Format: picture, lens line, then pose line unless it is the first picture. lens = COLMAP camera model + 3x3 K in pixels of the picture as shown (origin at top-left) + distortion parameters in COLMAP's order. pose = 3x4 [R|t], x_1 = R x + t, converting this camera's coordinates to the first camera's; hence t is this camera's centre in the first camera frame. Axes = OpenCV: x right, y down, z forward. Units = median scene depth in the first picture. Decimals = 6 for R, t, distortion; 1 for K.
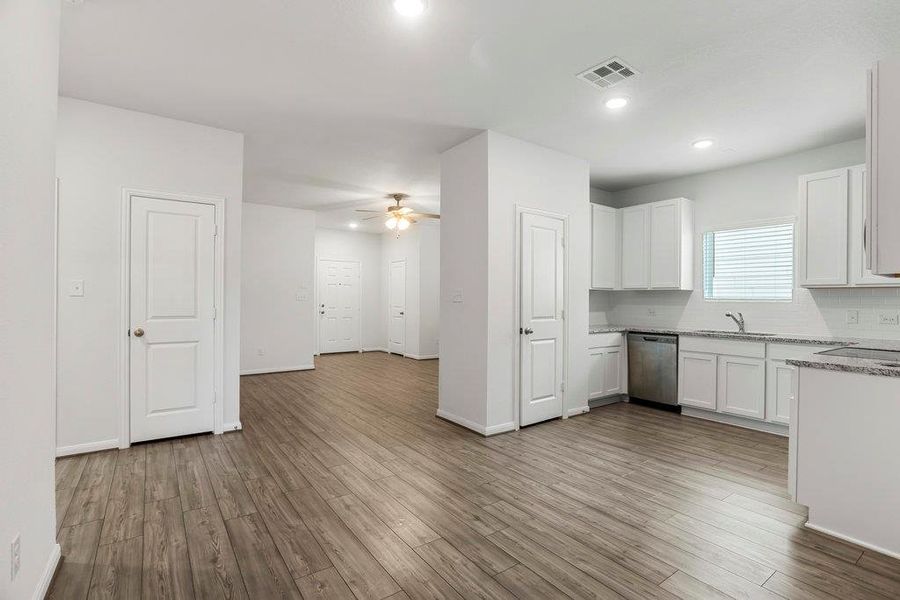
lens RADIAL K [[431.2, 0, 455.4], [0, 431.2, 301.8], [0, 0, 1]] dist [-0.036499, 0.009159]
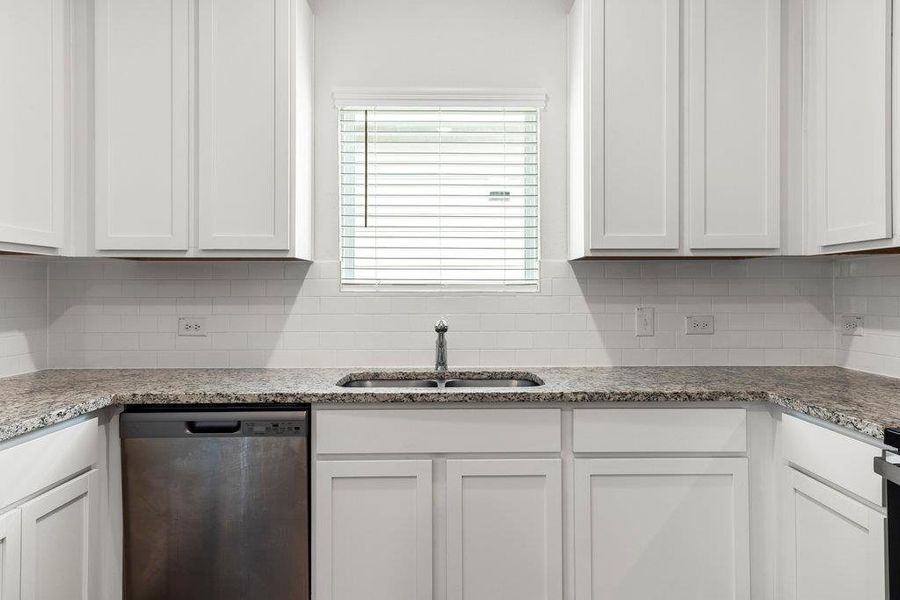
lens RADIAL K [[632.7, 0, 460.4], [0, 632.7, 279.3], [0, 0, 1]] dist [0.000185, 0.008271]
pose [[0.573835, 0.006685, 0.818944, 0.216022], [0.011370, 0.999805, -0.016128, -0.001911], [-0.818892, 0.018566, 0.573647, 0.654154]]
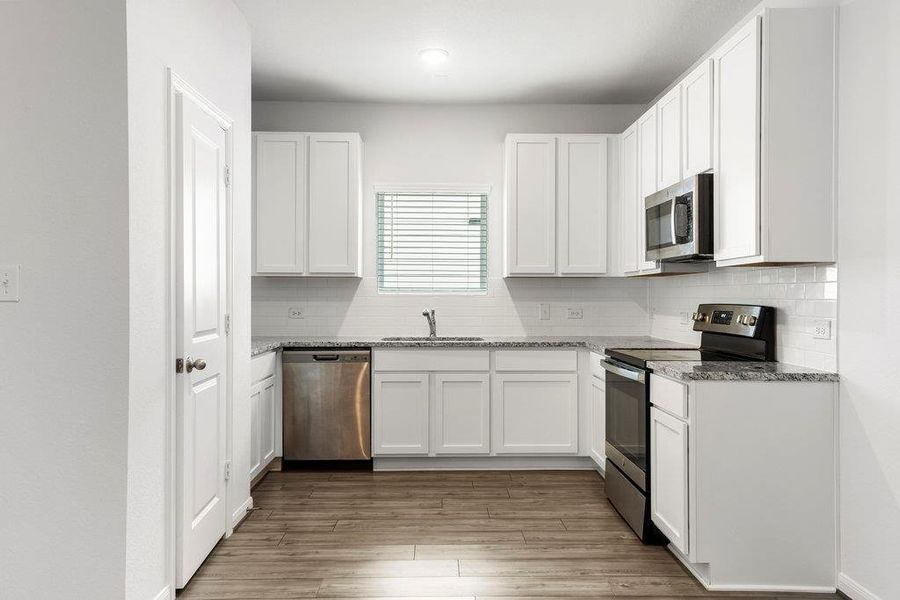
lens RADIAL K [[632.7, 0, 456.6], [0, 632.7, 294.5], [0, 0, 1]] dist [0.000185, 0.008271]
pose [[0.566114, -0.005855, 0.824306, -0.181549], [0.007186, 0.999972, 0.002168, -0.002421], [-0.824296, 0.004696, 0.566140, 0.360274]]
